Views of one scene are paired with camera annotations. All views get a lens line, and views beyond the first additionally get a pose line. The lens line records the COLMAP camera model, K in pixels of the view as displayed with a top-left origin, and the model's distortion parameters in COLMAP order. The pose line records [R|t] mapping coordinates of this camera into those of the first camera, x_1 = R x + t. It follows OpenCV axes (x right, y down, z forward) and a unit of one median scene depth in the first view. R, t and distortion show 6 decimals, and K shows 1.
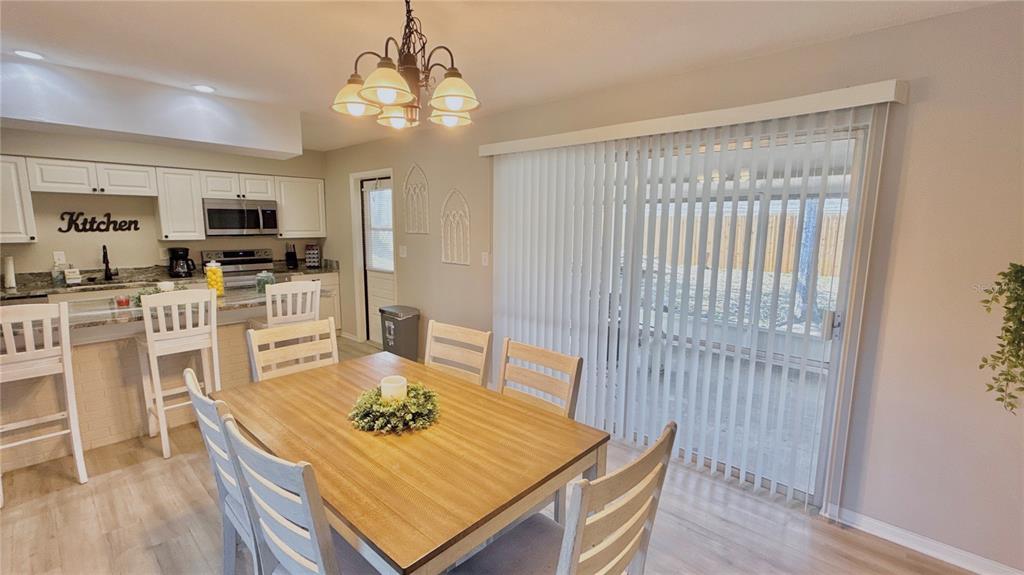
lens RADIAL K [[447.0, 0, 512.0], [0, 447.0, 287.5], [0, 0, 1]] dist [0.000238, 0.000049]
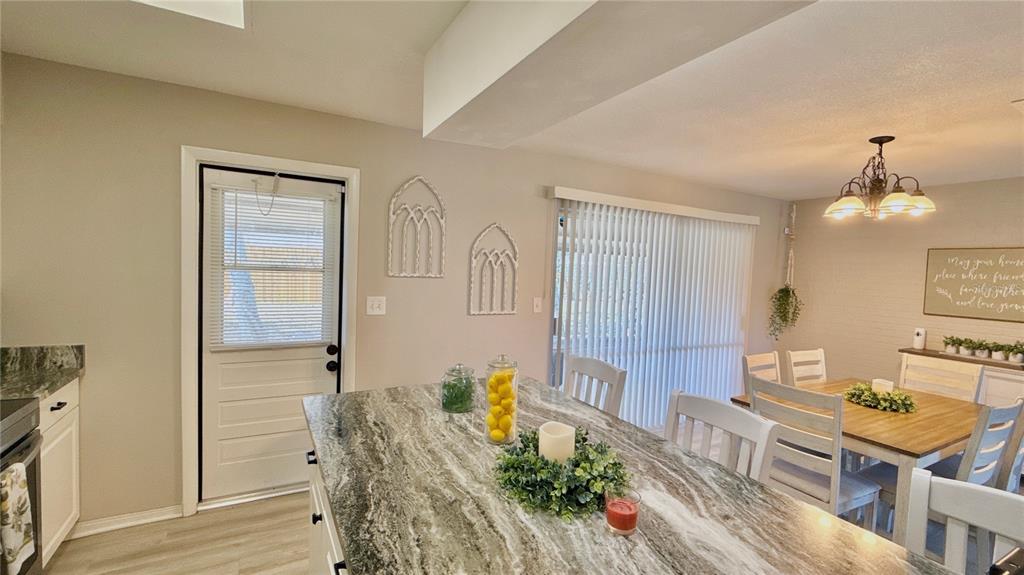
lens RADIAL K [[447.0, 0, 512.0], [0, 447.0, 287.5], [0, 0, 1]] dist [0.000238, 0.000049]
pose [[0.313312, -0.040000, 0.948807, -0.730232], [0.099120, 0.995033, 0.009218, -0.087173], [-0.944463, 0.091158, 0.315720, 0.585666]]
